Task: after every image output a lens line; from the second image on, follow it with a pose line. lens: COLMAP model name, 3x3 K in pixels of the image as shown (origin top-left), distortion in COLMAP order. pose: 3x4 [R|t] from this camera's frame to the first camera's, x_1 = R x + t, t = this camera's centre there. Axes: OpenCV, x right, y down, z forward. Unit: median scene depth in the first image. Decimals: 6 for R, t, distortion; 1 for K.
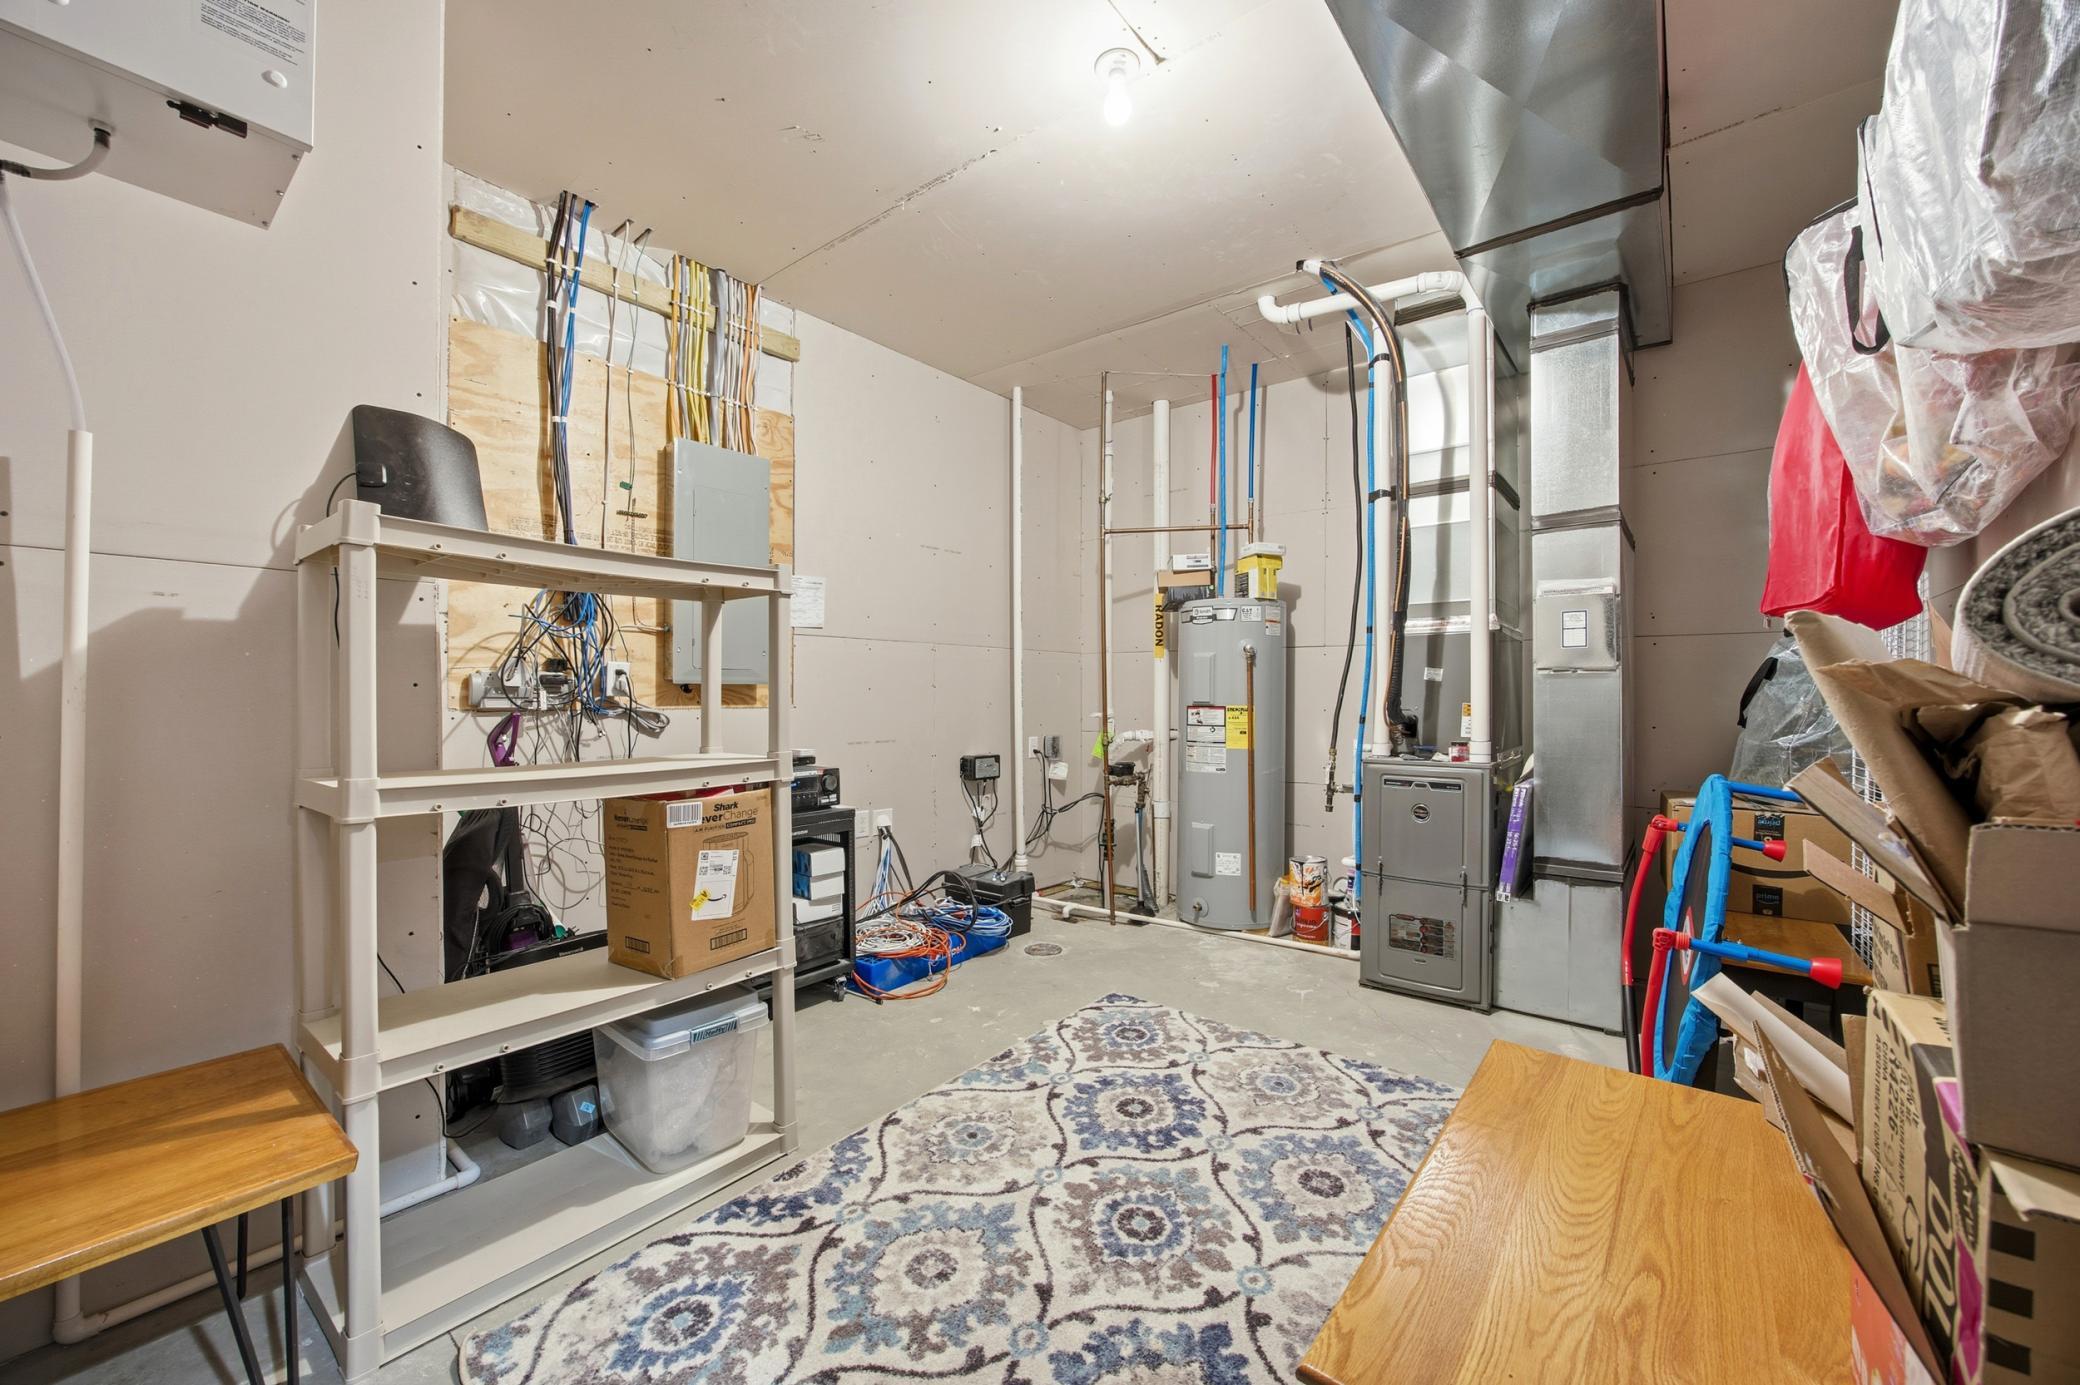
lens RADIAL K [[801.2, 0, 1038.7], [0, 801.2, 698.0], [0, 0, 1]] dist [0.001749, 0.001096]
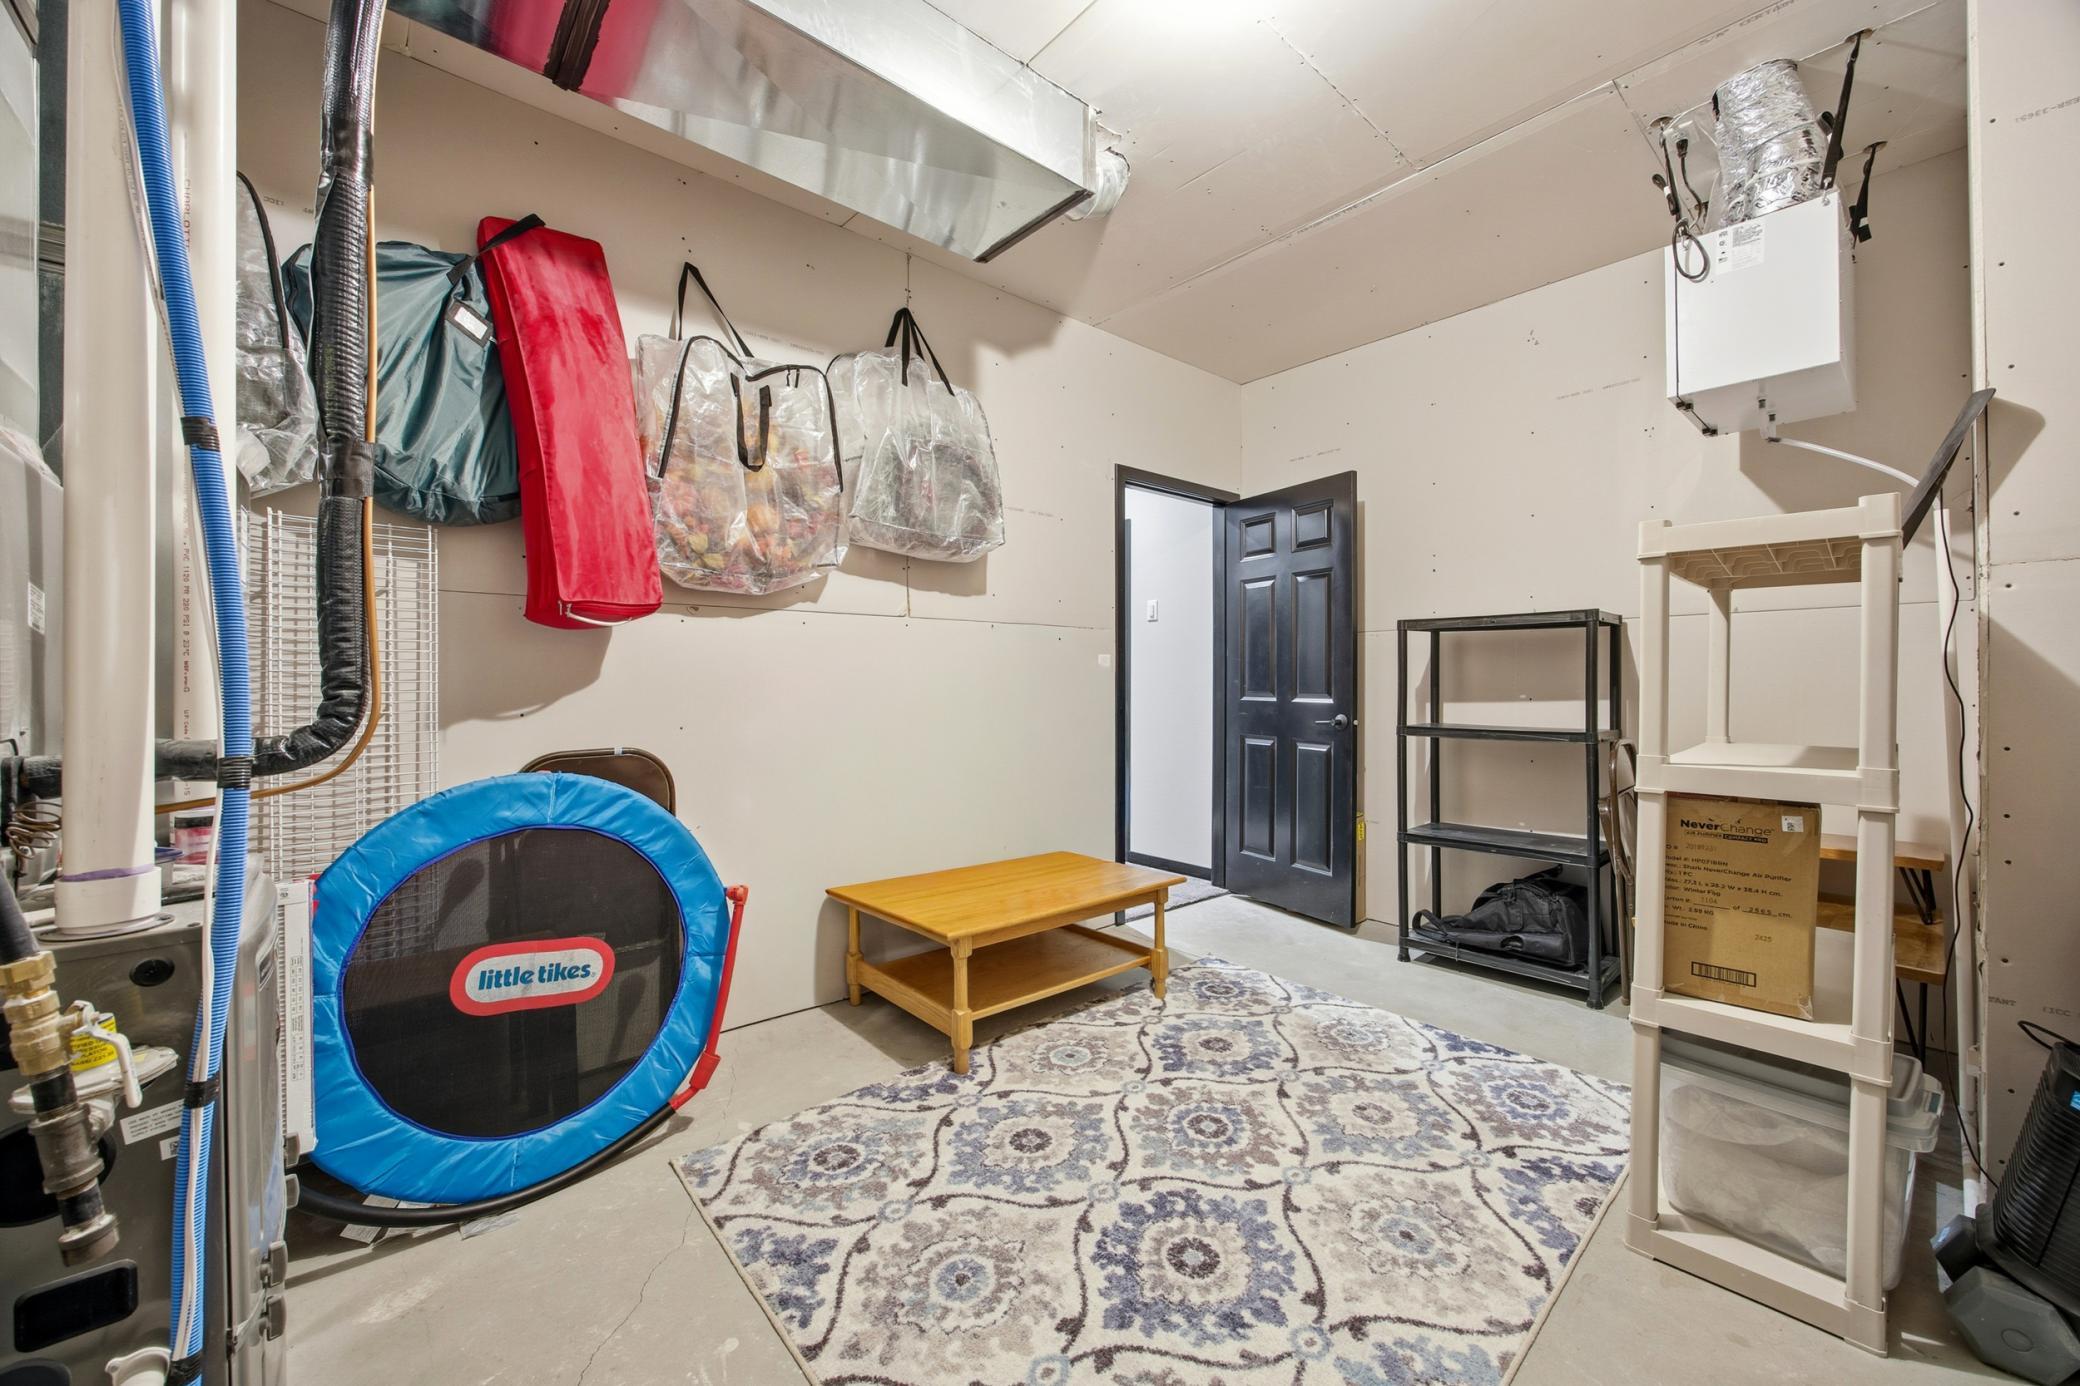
lens RADIAL K [[801.2, 0, 1042.8], [0, 801.2, 687.9], [0, 0, 1]] dist [0.001749, 0.001096]
pose [[-0.985509, -0.002467, 0.169608, 0.153245], [-0.001352, 0.999977, 0.006687, -0.006485], [-0.169620, 0.006361, -0.985489, 2.005874]]
